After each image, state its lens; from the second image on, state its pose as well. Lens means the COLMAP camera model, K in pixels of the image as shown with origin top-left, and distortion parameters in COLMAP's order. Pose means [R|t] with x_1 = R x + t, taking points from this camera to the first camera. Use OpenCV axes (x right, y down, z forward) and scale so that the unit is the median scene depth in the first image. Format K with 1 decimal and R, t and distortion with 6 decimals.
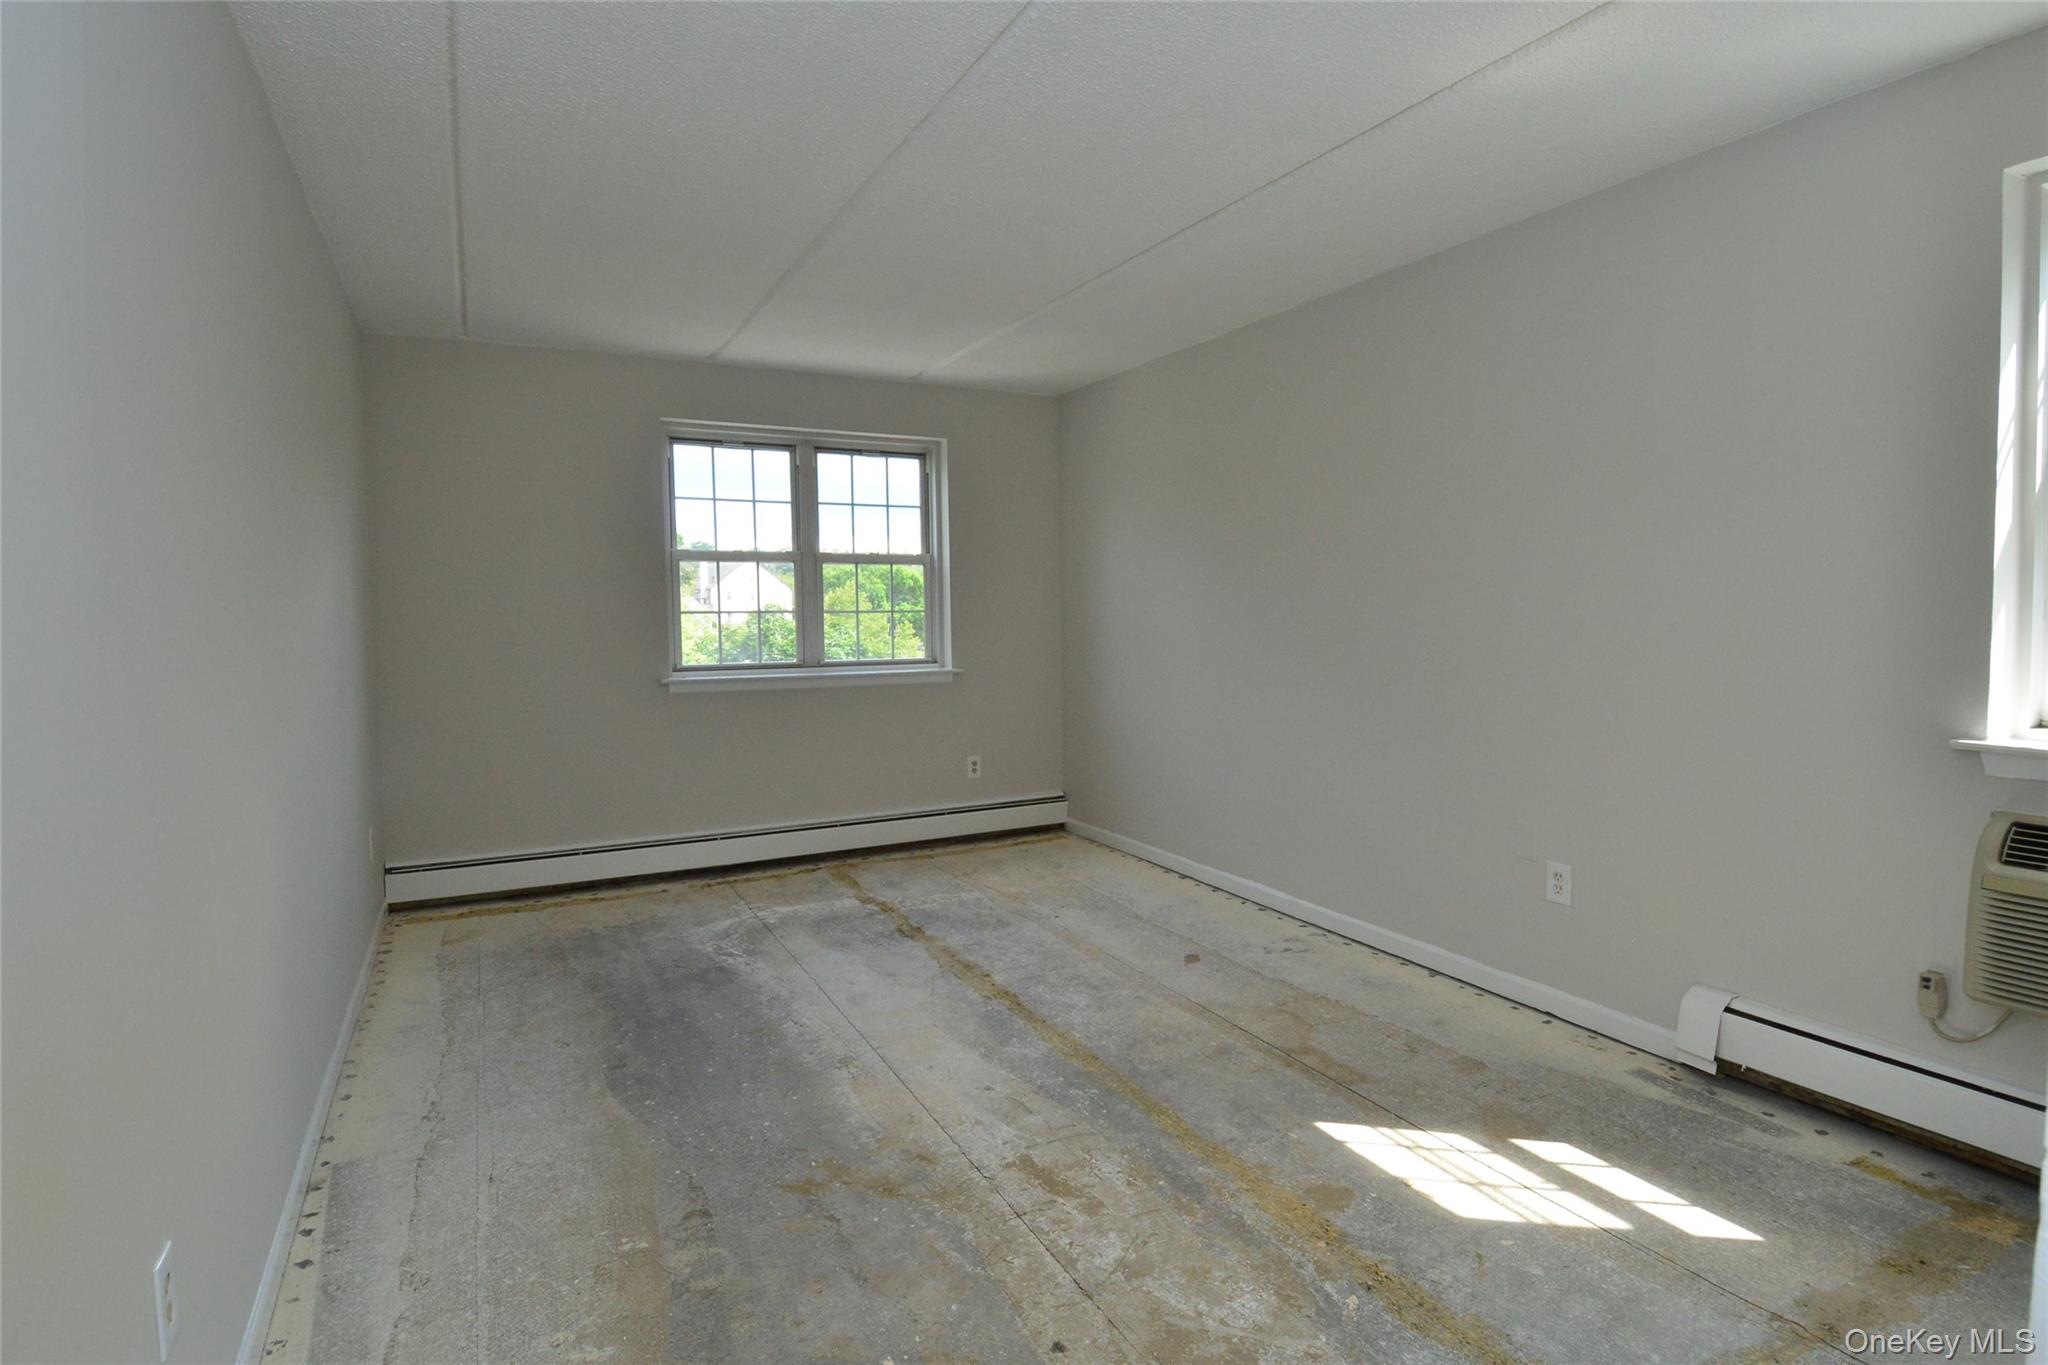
lens RADIAL K [[1058.5, 0, 1027.8], [0, 1058.5, 665.1], [0, 0, 1]] dist [0.053926, -0.058111]
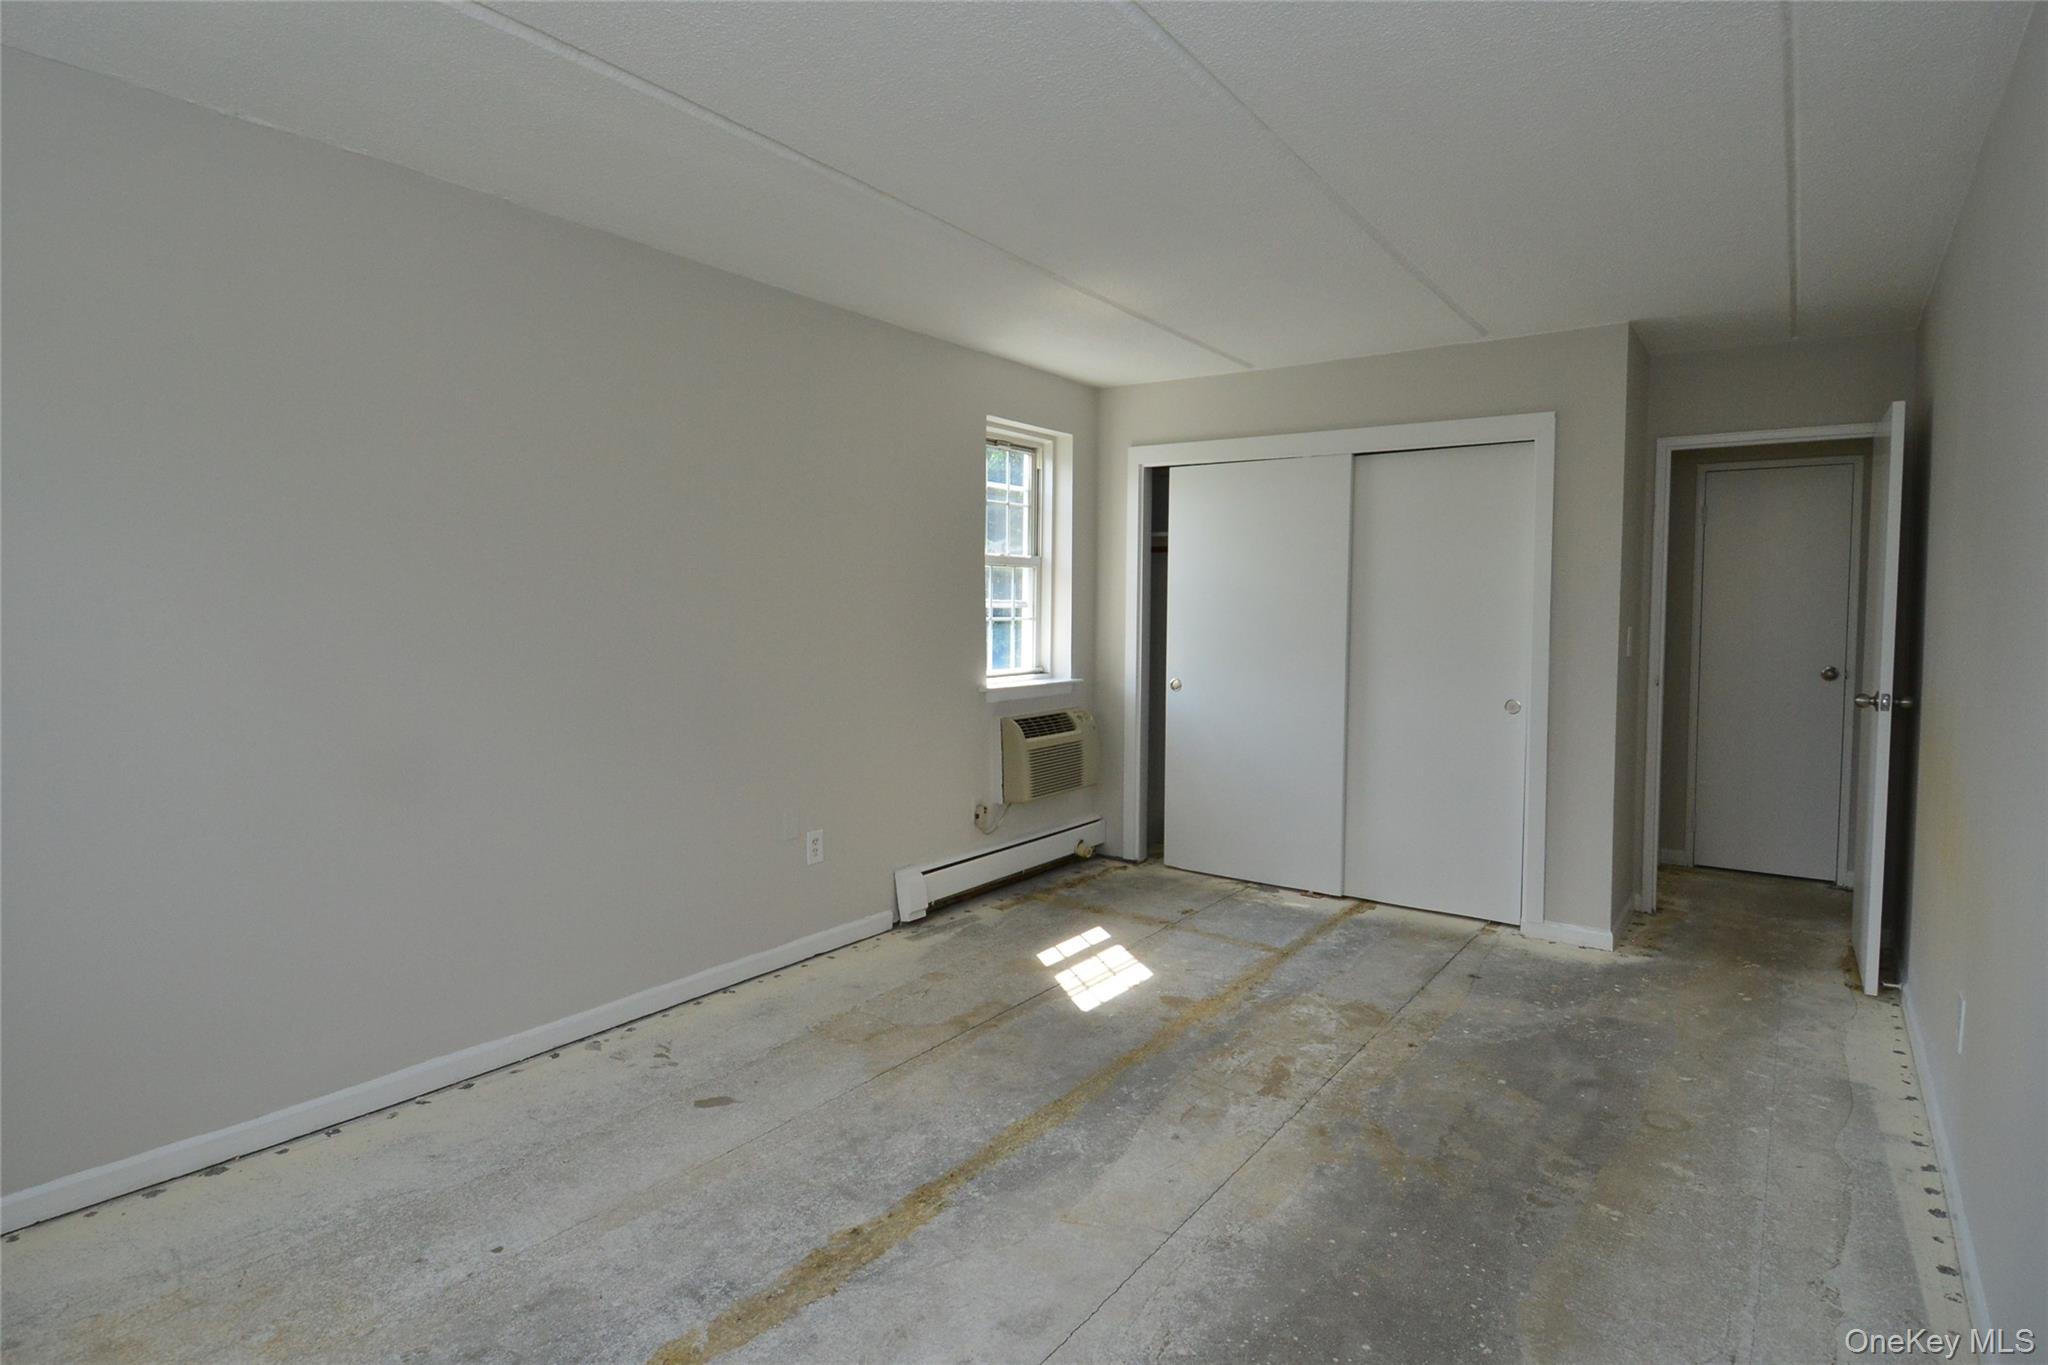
lens RADIAL K [[1058.5, 0, 1027.8], [0, 1058.5, 665.1], [0, 0, 1]] dist [0.053926, -0.058111]
pose [[-0.455183, -0.040313, 0.889485, -0.850958], [0.048143, 0.996399, 0.069796, -0.096494], [-0.889096, 0.074592, -0.451603, 1.608464]]
